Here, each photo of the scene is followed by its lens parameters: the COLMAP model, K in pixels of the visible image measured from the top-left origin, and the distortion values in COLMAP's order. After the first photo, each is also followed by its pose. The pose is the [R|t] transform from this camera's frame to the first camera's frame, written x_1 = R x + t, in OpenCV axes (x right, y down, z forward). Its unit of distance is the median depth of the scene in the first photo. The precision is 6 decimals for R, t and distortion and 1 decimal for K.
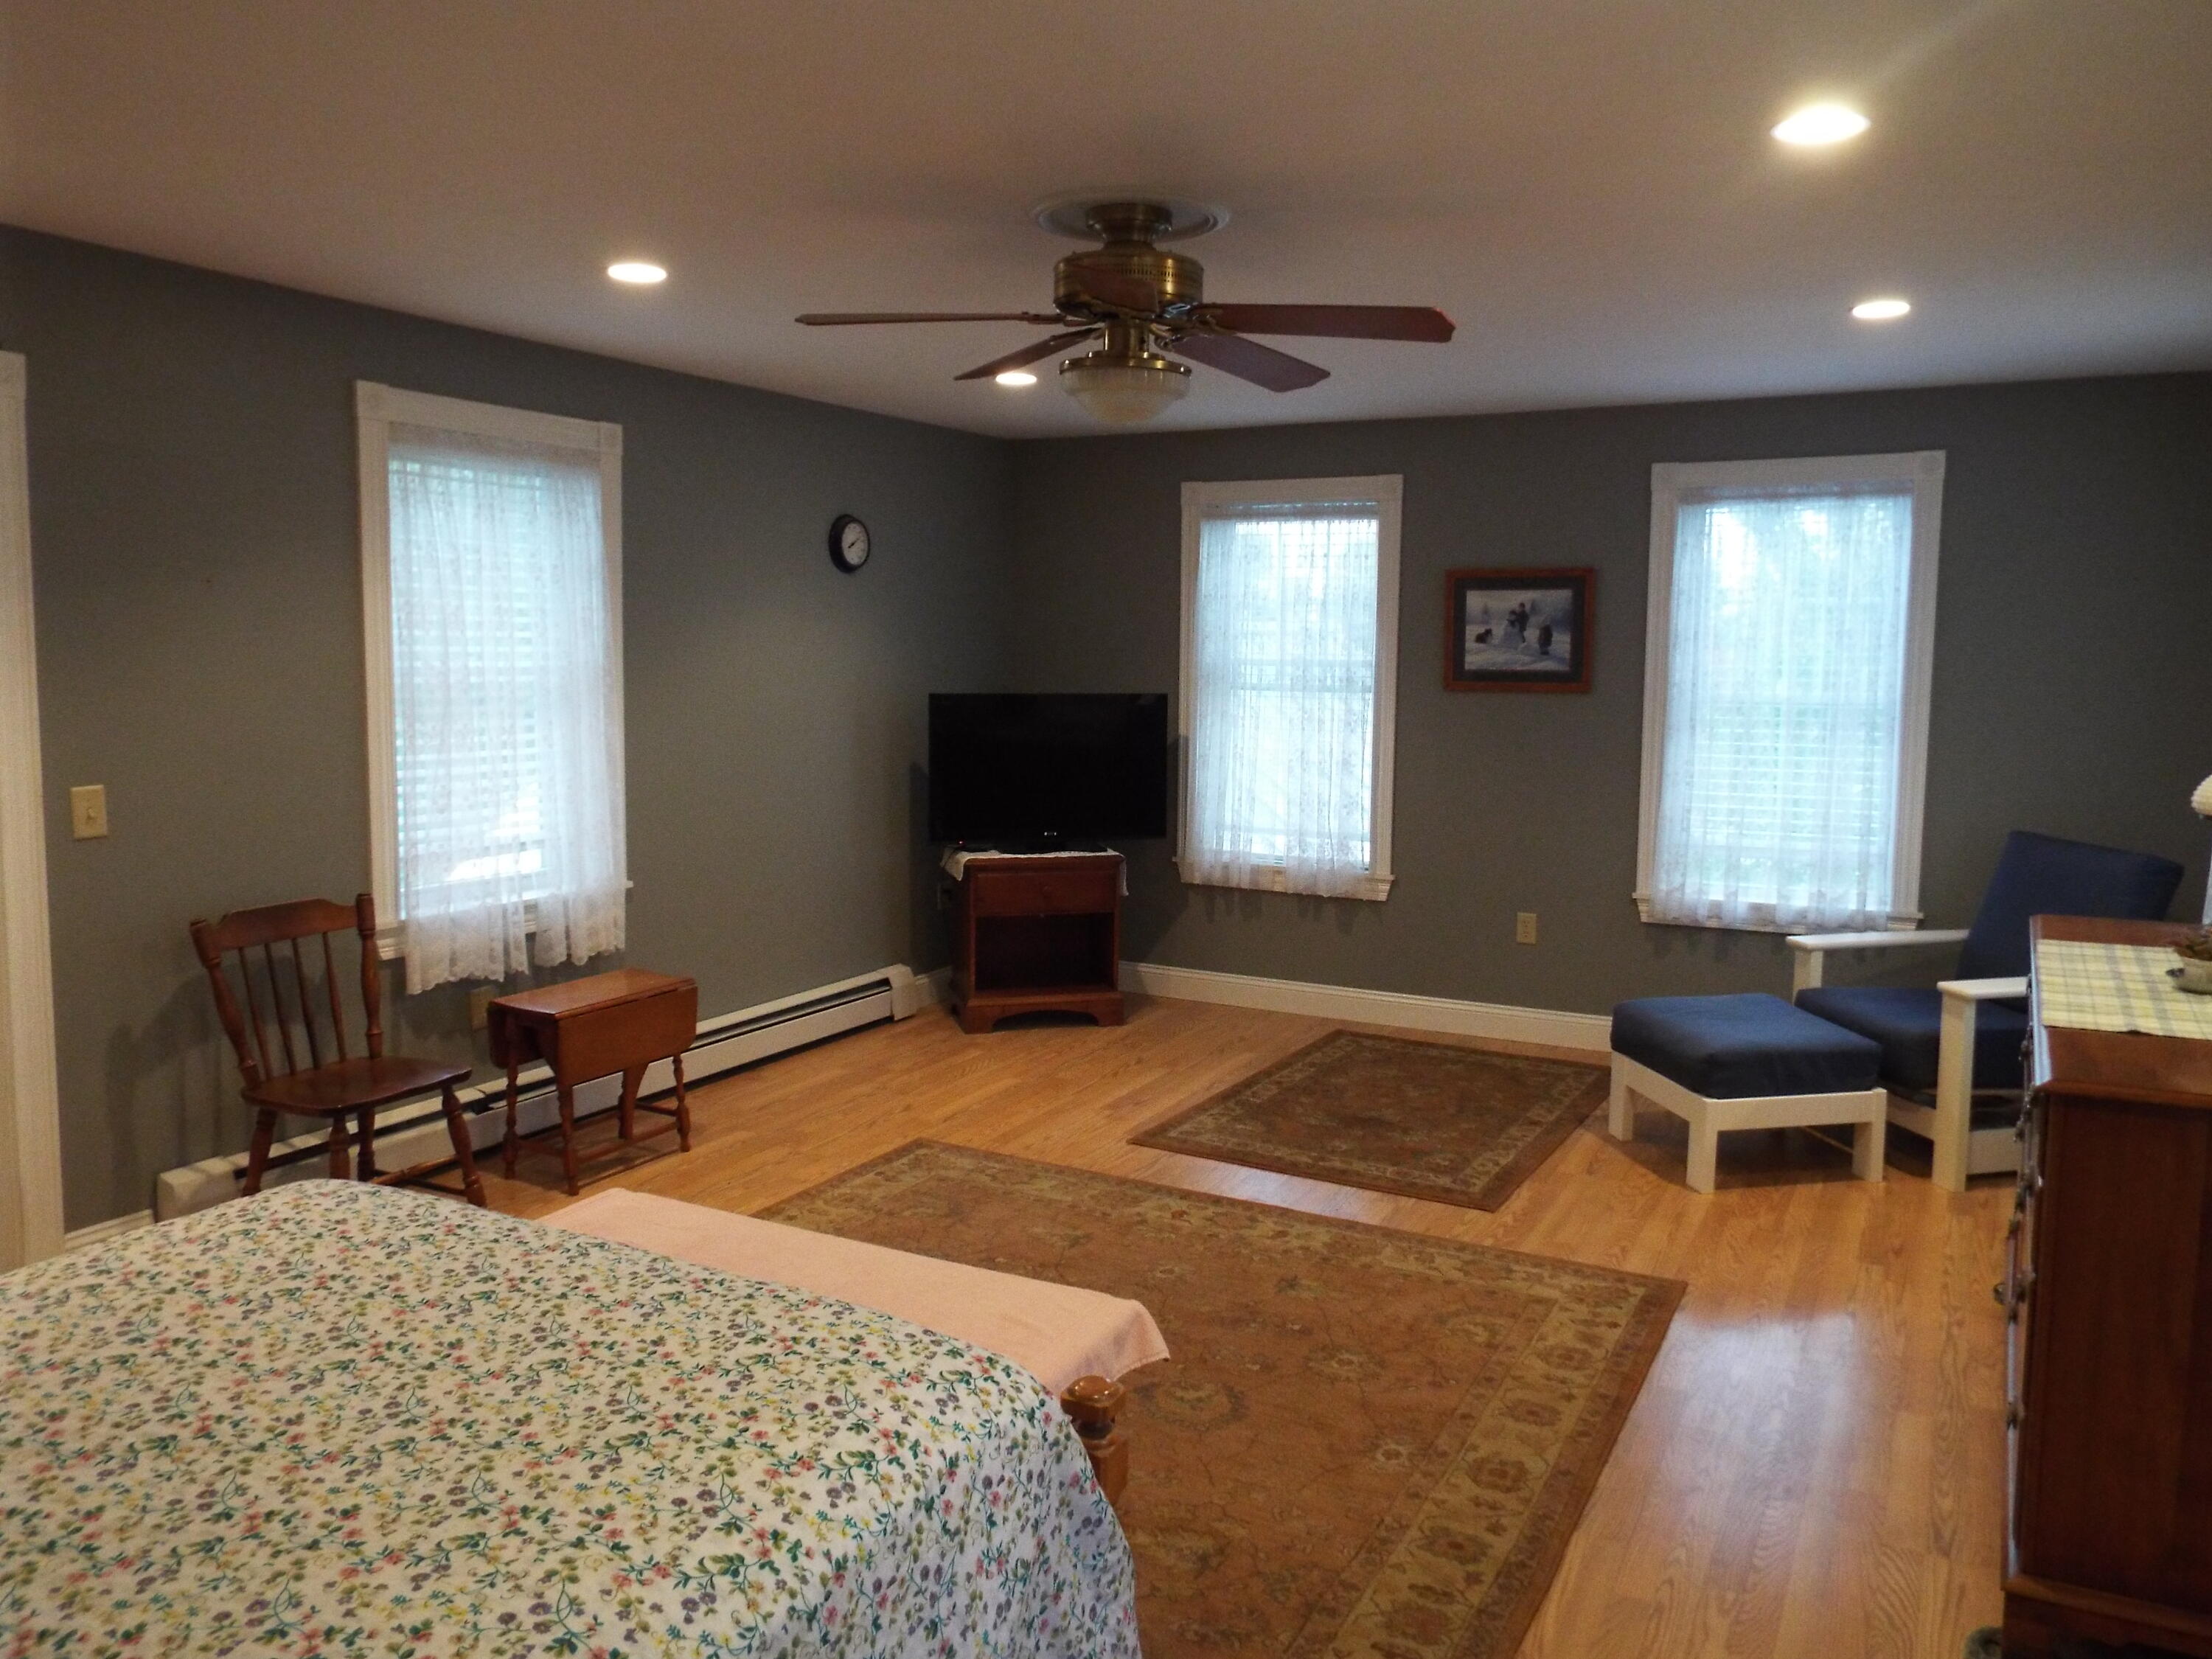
lens RADIAL K [[1608.1, 0, 1110.0], [0, 1608.1, 820.1], [0, 0, 1]] dist [-0.014520, 0.017326]
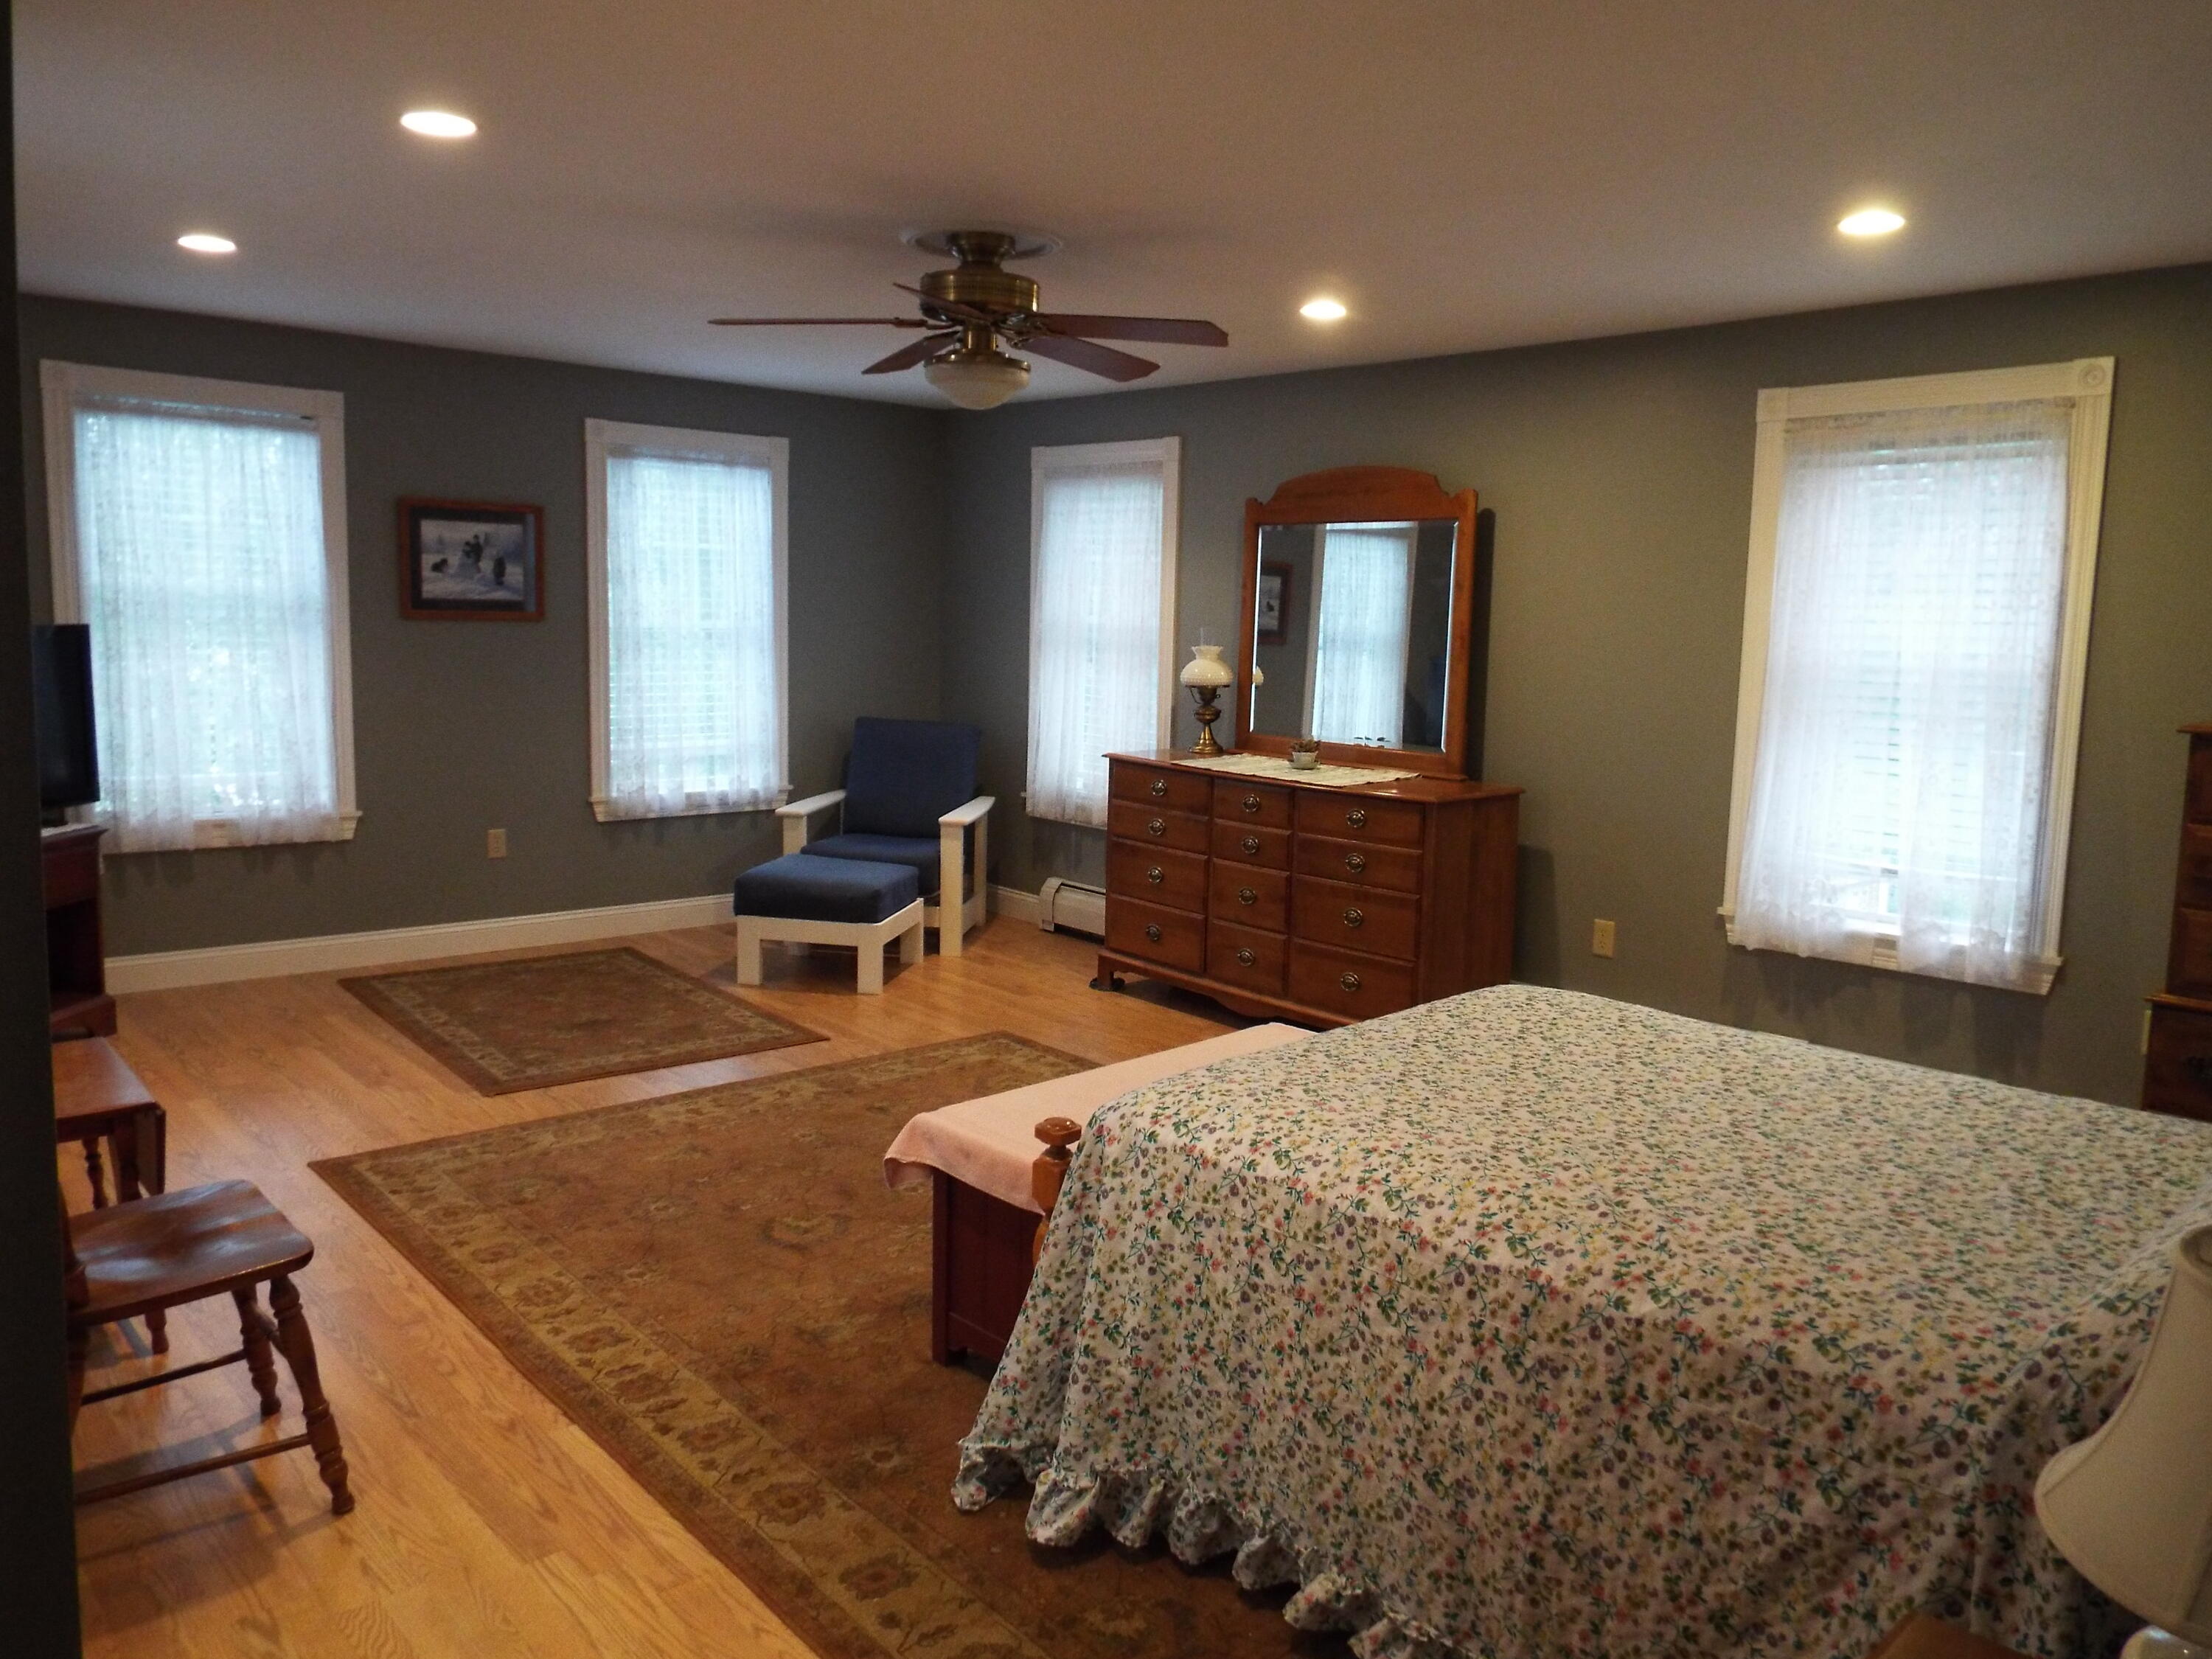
lens RADIAL K [[1608.1, 0, 1111.8], [0, 1608.1, 828.4], [0, 0, 1]] dist [-0.014520, 0.017326]
pose [[0.335892, -0.125590, 0.933490, -0.602940], [0.073968, 0.991527, 0.106783, -0.026409], [-0.938992, 0.033181, 0.342335, 0.259161]]
